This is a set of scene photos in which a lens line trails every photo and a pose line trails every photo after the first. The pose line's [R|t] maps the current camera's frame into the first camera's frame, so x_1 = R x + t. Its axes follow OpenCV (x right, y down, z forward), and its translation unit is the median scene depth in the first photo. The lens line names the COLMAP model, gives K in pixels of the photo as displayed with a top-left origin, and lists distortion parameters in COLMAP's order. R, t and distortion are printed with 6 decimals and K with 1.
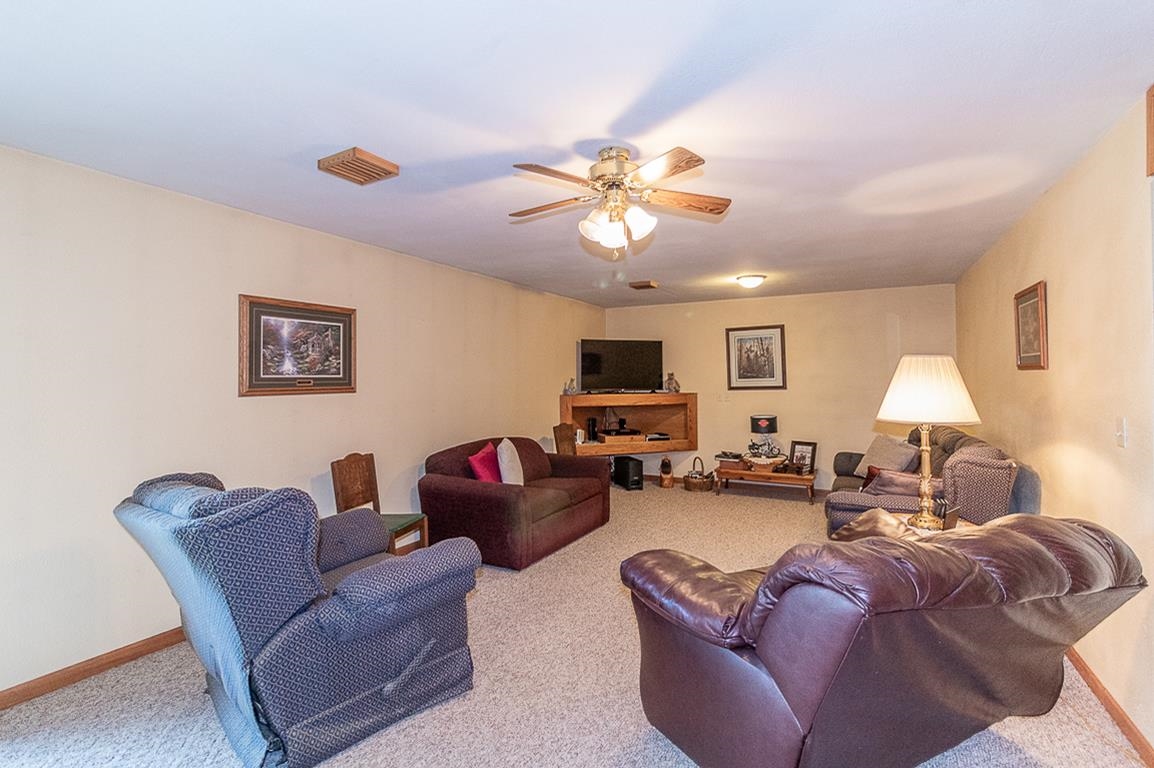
lens RADIAL K [[546.4, 0, 569.5], [0, 546.4, 372.9], [0, 0, 1]] dist [0.012990, -0.000251]
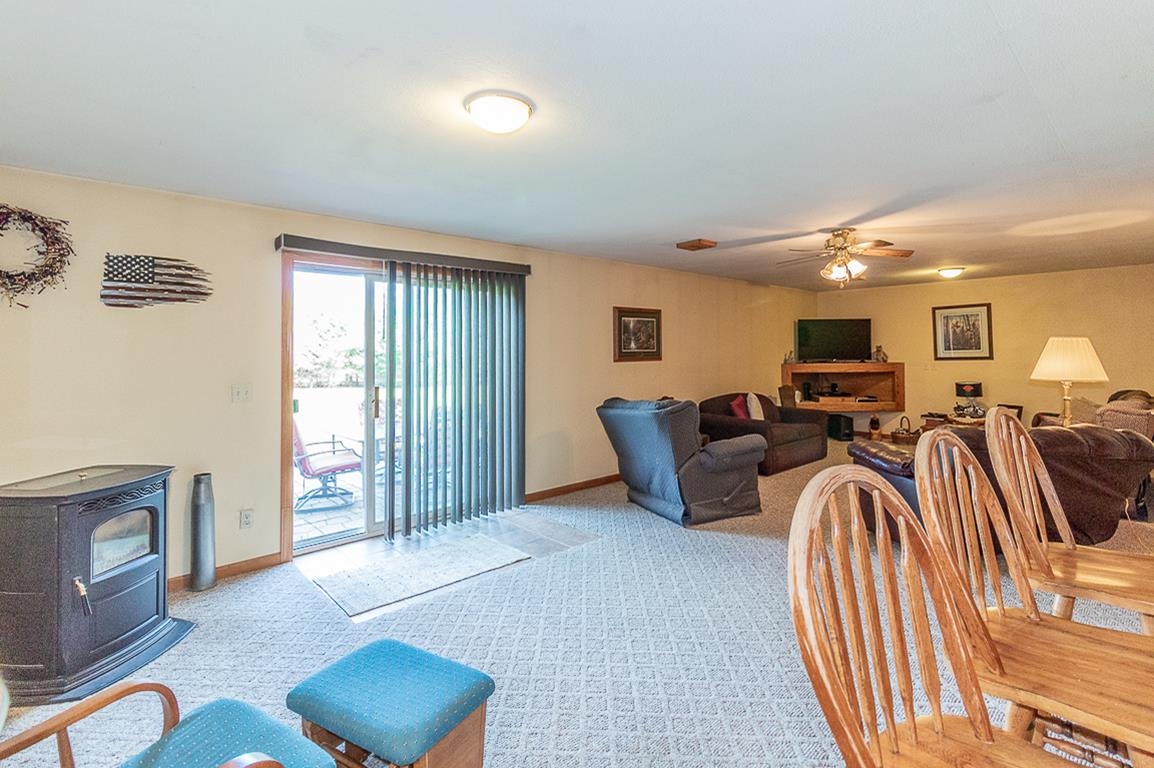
lens RADIAL K [[546.4, 0, 579.9], [0, 546.4, 346.2], [0, 0, 1]] dist [0.012990, -0.000251]
pose [[0.949023, -0.004715, -0.315172, -0.062114], [0.006432, 0.999970, 0.004408, -0.008939], [0.315141, -0.006210, 0.949024, -0.373674]]
